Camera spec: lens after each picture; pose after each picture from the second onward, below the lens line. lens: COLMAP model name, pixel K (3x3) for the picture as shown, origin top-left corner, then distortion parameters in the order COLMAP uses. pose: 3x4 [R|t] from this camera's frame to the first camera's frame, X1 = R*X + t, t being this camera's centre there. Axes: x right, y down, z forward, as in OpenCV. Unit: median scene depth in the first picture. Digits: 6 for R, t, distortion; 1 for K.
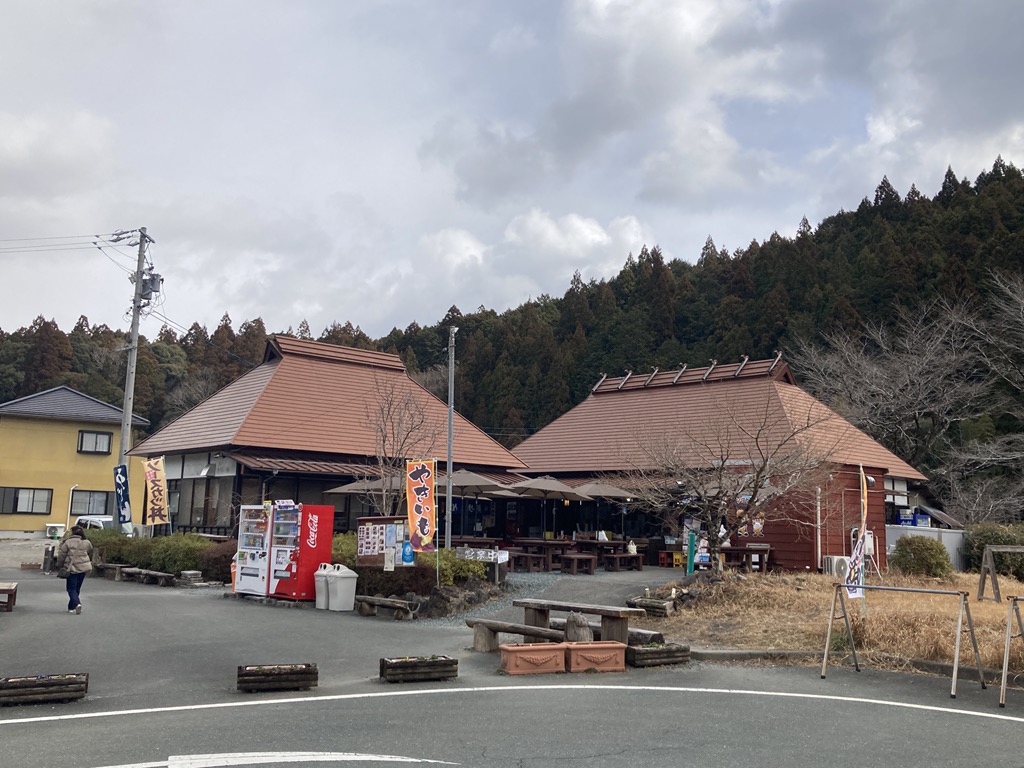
lens RADIAL K [[1002.6, 0, 513.1], [0, 1002.6, 365.8], [0, 0, 1]] dist [0.106448, -0.278289]
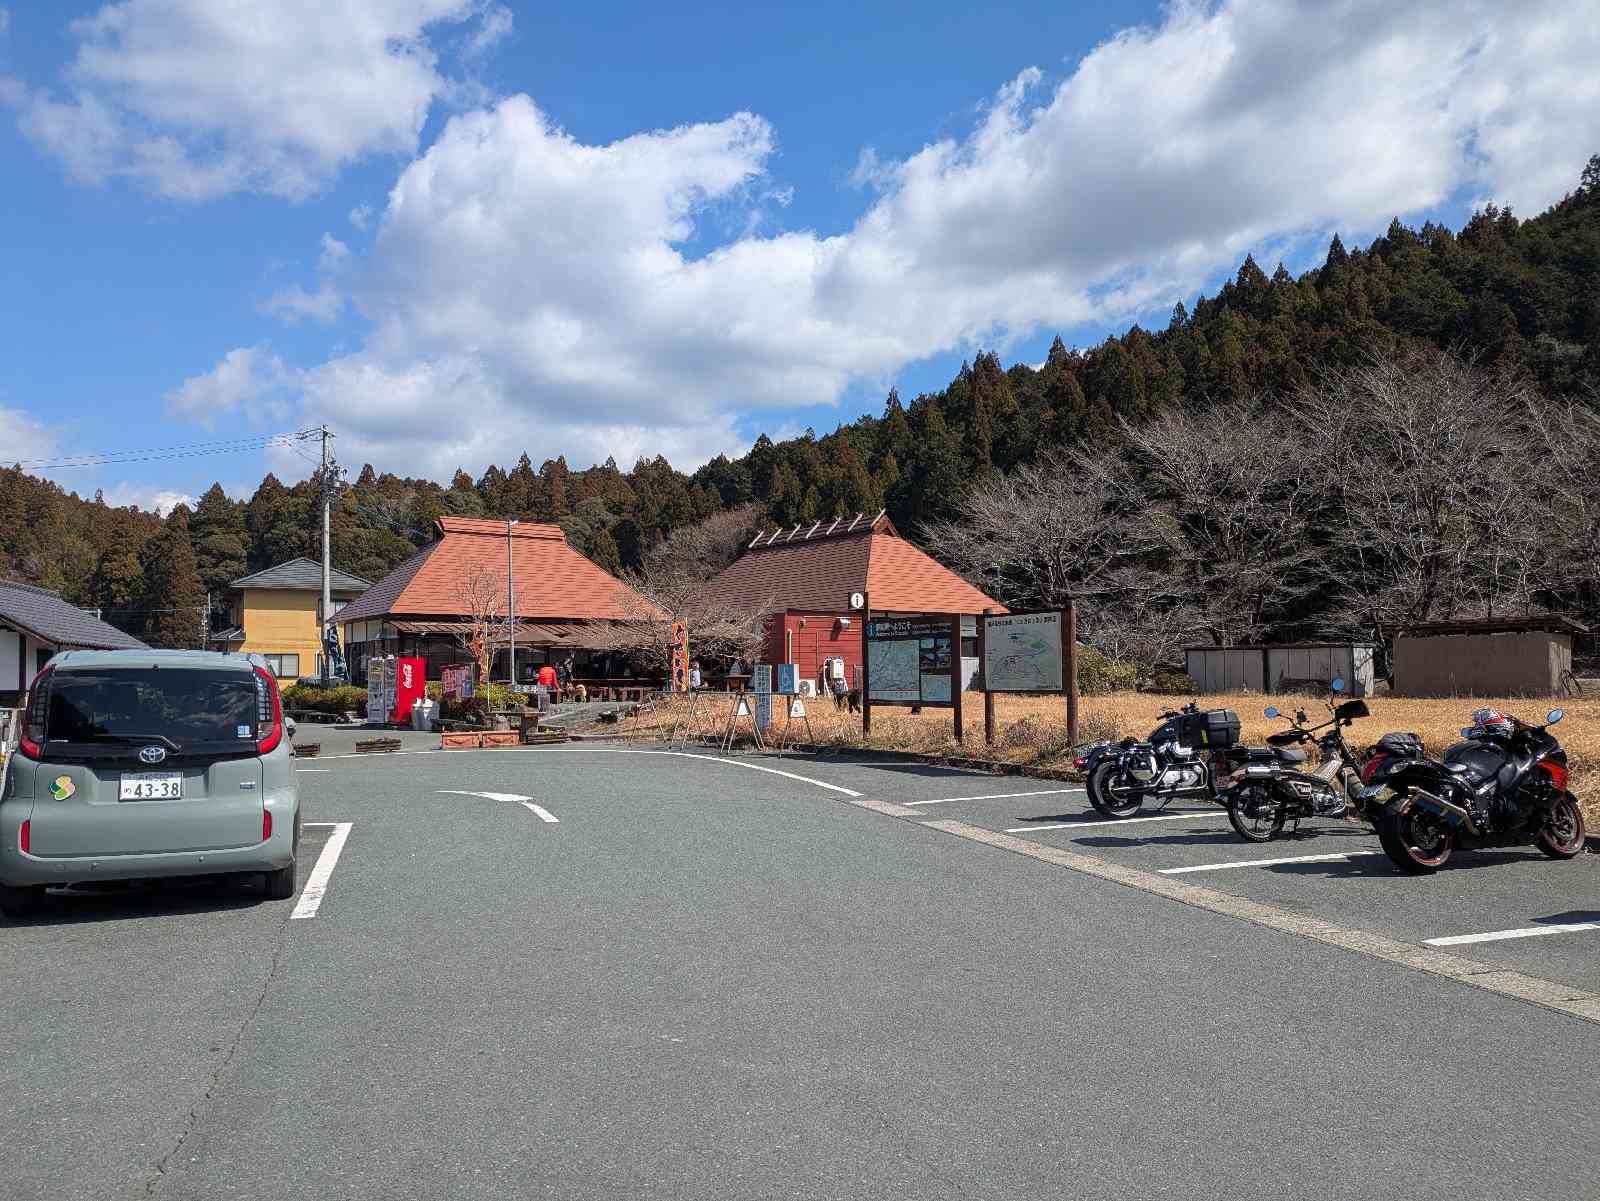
lens RADIAL K [[1180.9, 0, 809.1], [0, 1180.9, 647.1], [0, 0, 1]] dist [0.050629, -0.005325]
pose [[0.996526, -0.040386, -0.072837, 0.264328], [0.049577, 0.990384, 0.129155, -0.034084], [0.066920, -0.132317, 0.988946, -0.323618]]
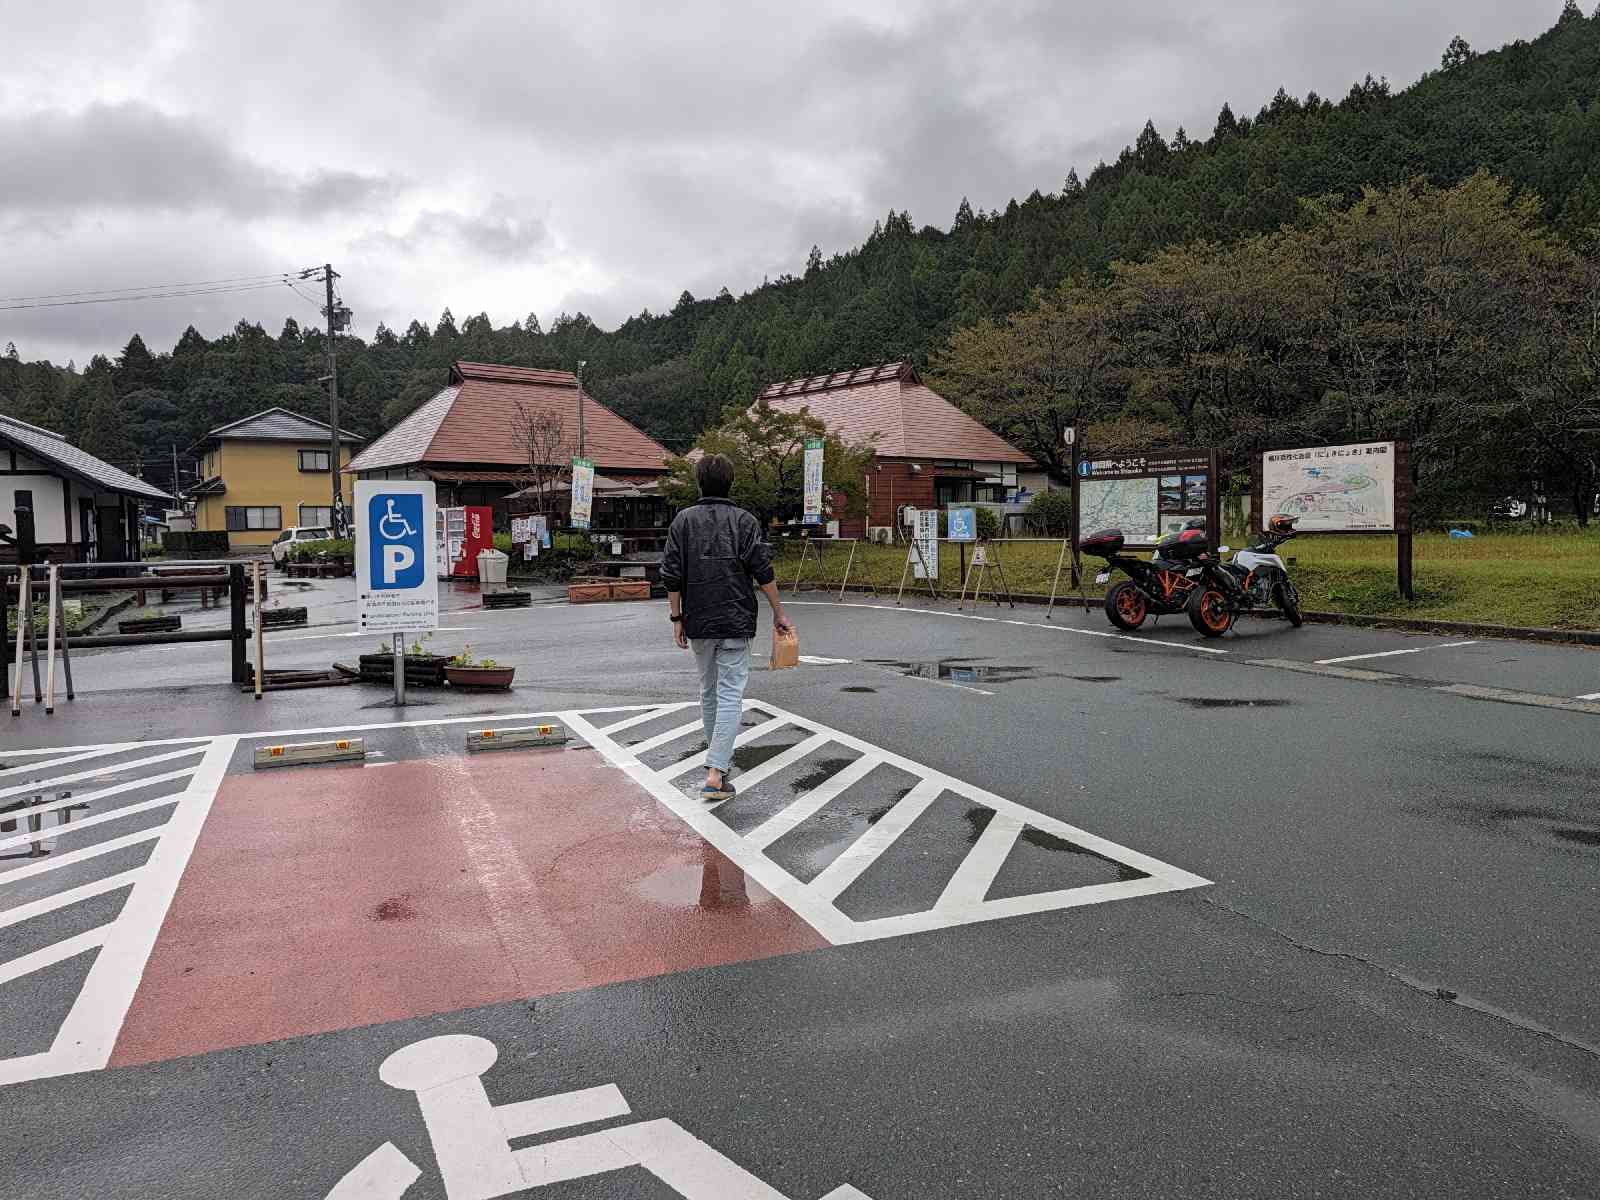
lens RADIAL K [[1098.9, 0, 780.6], [0, 1098.9, 566.1], [0, 0, 1]] dist [0.062854, -0.068162]
pose [[0.998803, -0.048323, -0.007603, 0.117290], [0.048880, 0.979814, 0.193842, -0.026085], [-0.001917, -0.193981, 0.981003, -0.243732]]
